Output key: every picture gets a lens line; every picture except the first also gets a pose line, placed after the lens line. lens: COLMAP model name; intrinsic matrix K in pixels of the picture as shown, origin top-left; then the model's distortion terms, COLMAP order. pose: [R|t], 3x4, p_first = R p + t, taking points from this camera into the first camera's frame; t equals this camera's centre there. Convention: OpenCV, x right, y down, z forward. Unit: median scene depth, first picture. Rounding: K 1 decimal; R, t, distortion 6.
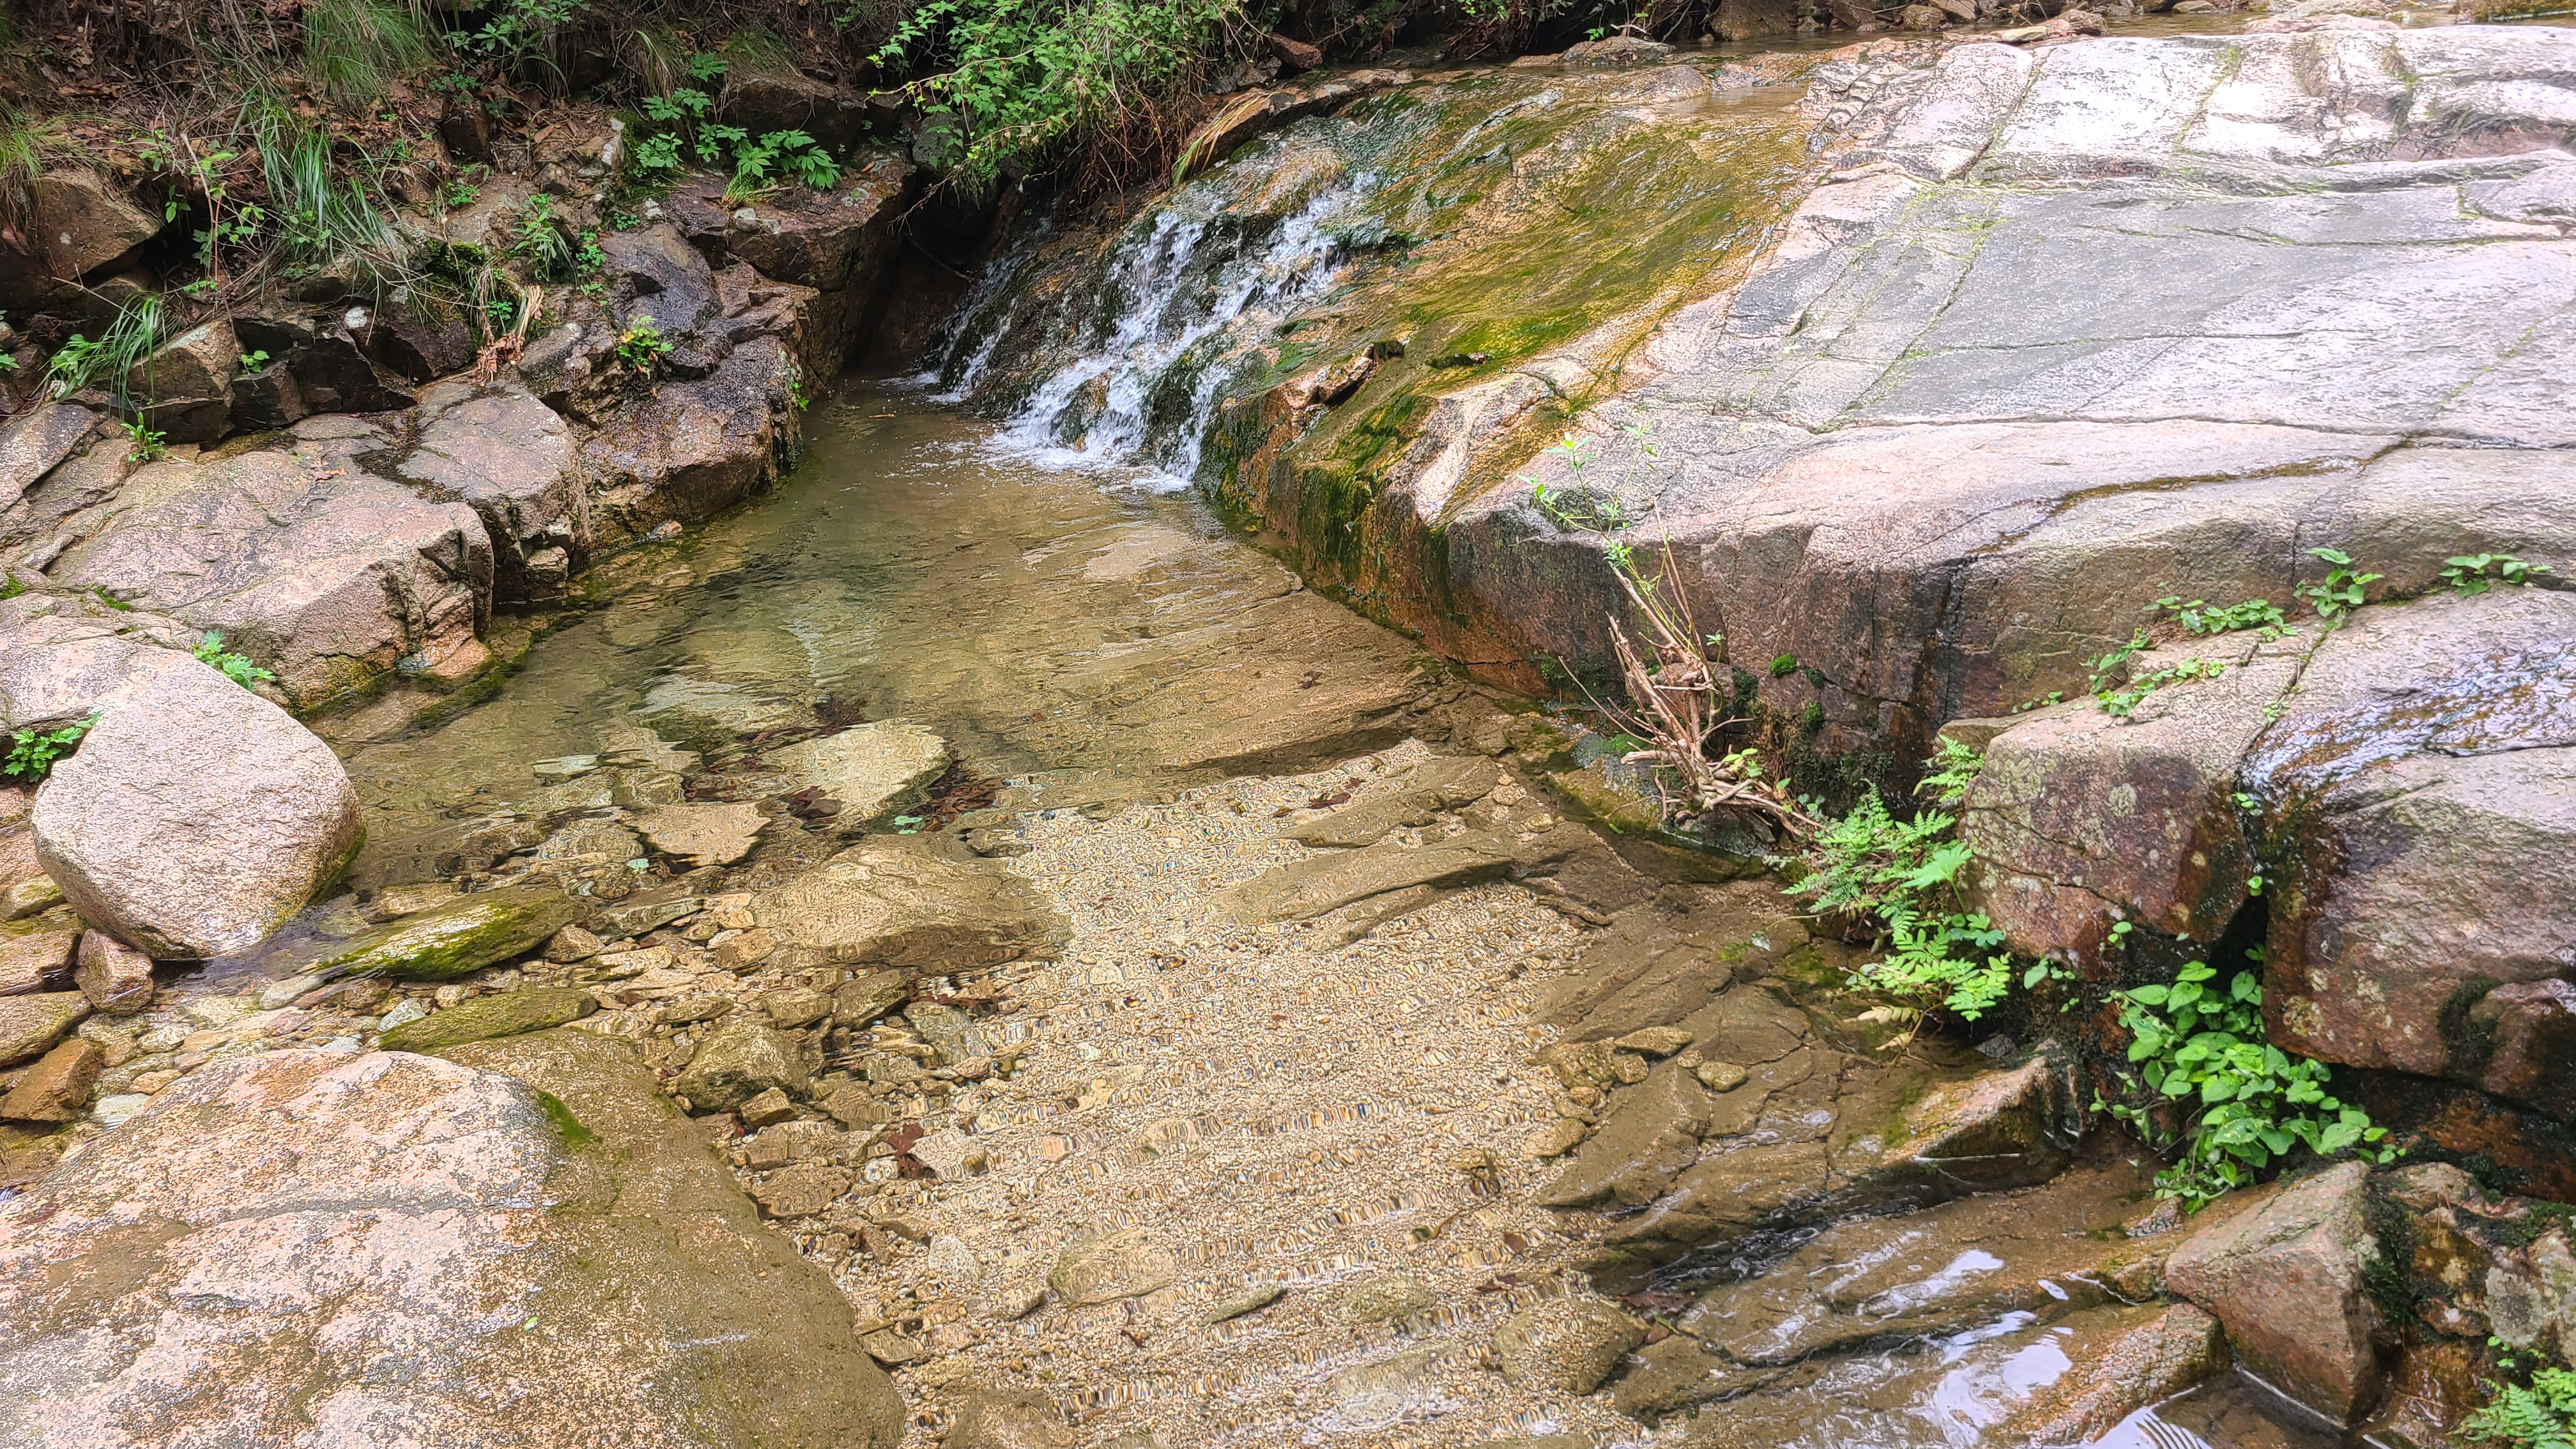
lens RADIAL K [[1952.0, 0, 1273.4], [0, 1952.0, 716.6], [0, 0, 1]] dist [0.048969, -0.036540]
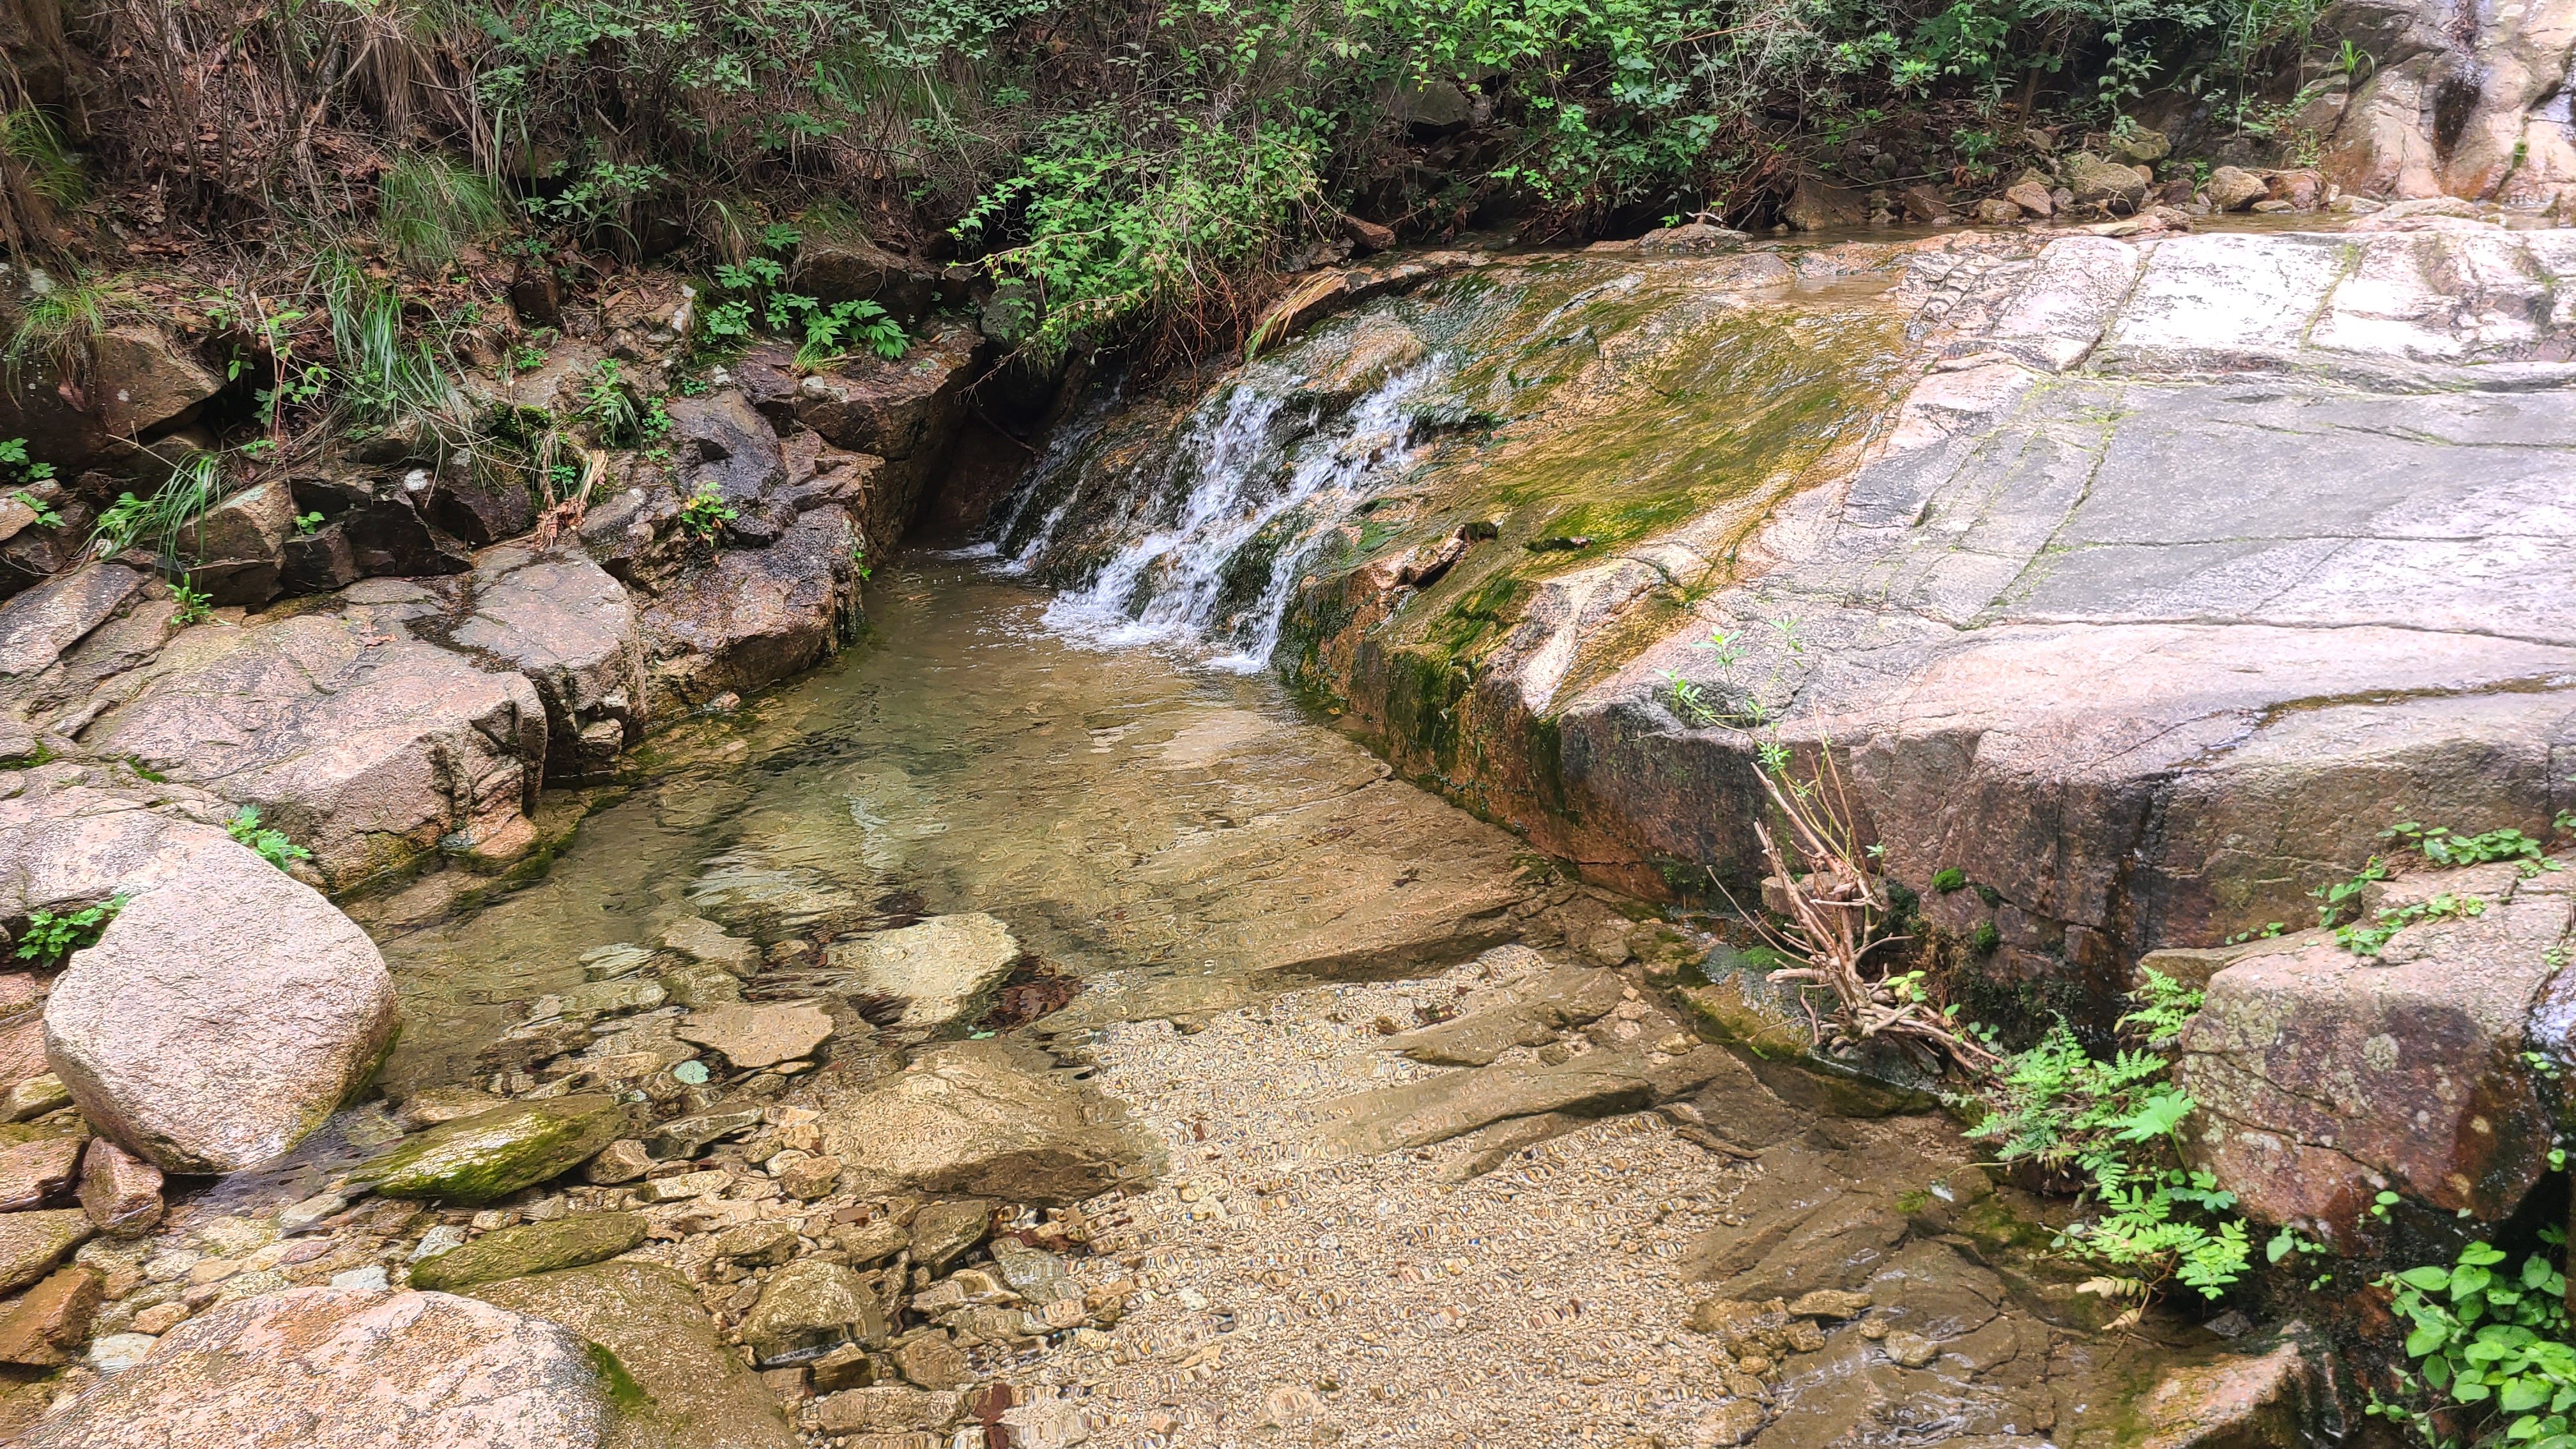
lens RADIAL K [[1962.4, 0, 1294.1], [0, 1962.4, 692.3], [0, 0, 1]] dist [0.046797, -0.031887]
pose [[0.999823, 0.018786, -0.000296, -0.037216], [-0.018723, 0.994960, -0.098507, -0.012631], [-0.001556, 0.098495, 0.995136, 0.048471]]
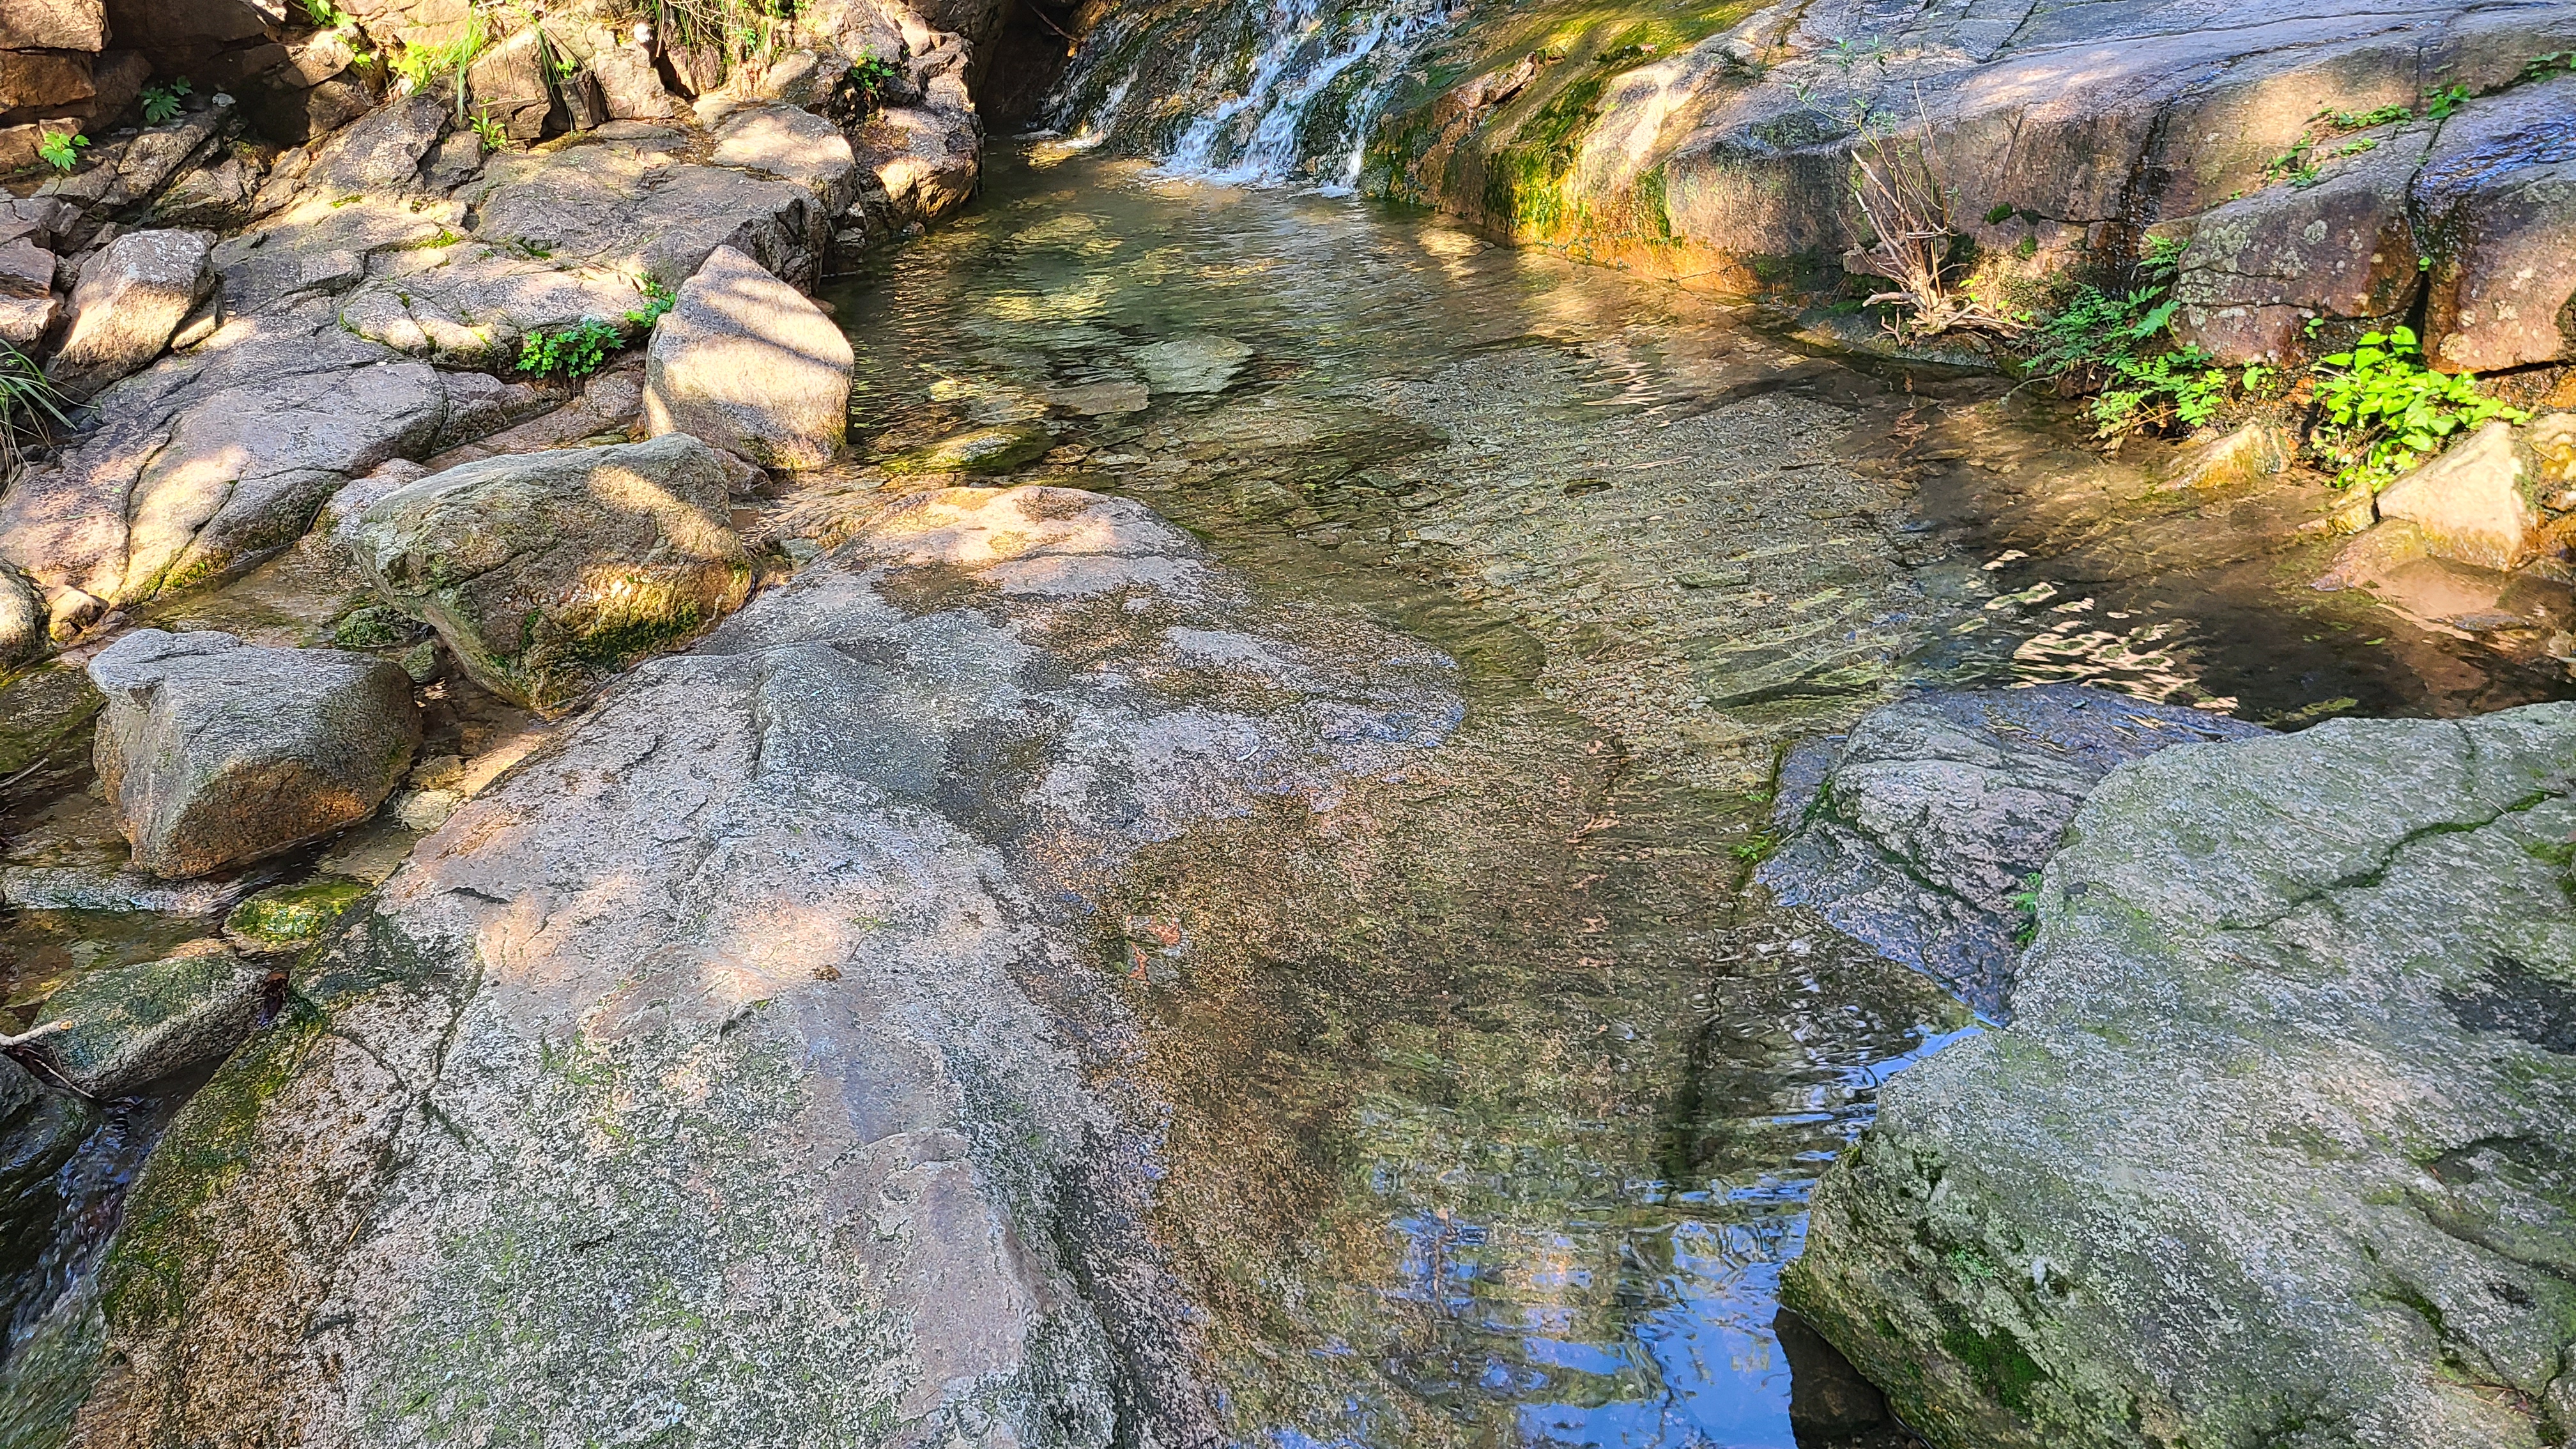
lens RADIAL K [[1943.9, 0, 1288.0], [0, 1943.9, 724.5], [0, 0, 1]] dist [0.056749, -0.041097]
pose [[0.994942, -0.034603, 0.094299, -0.262134], [0.029200, 0.997884, 0.058089, 0.167596], [-0.096109, -0.055042, 0.993848, -0.214003]]
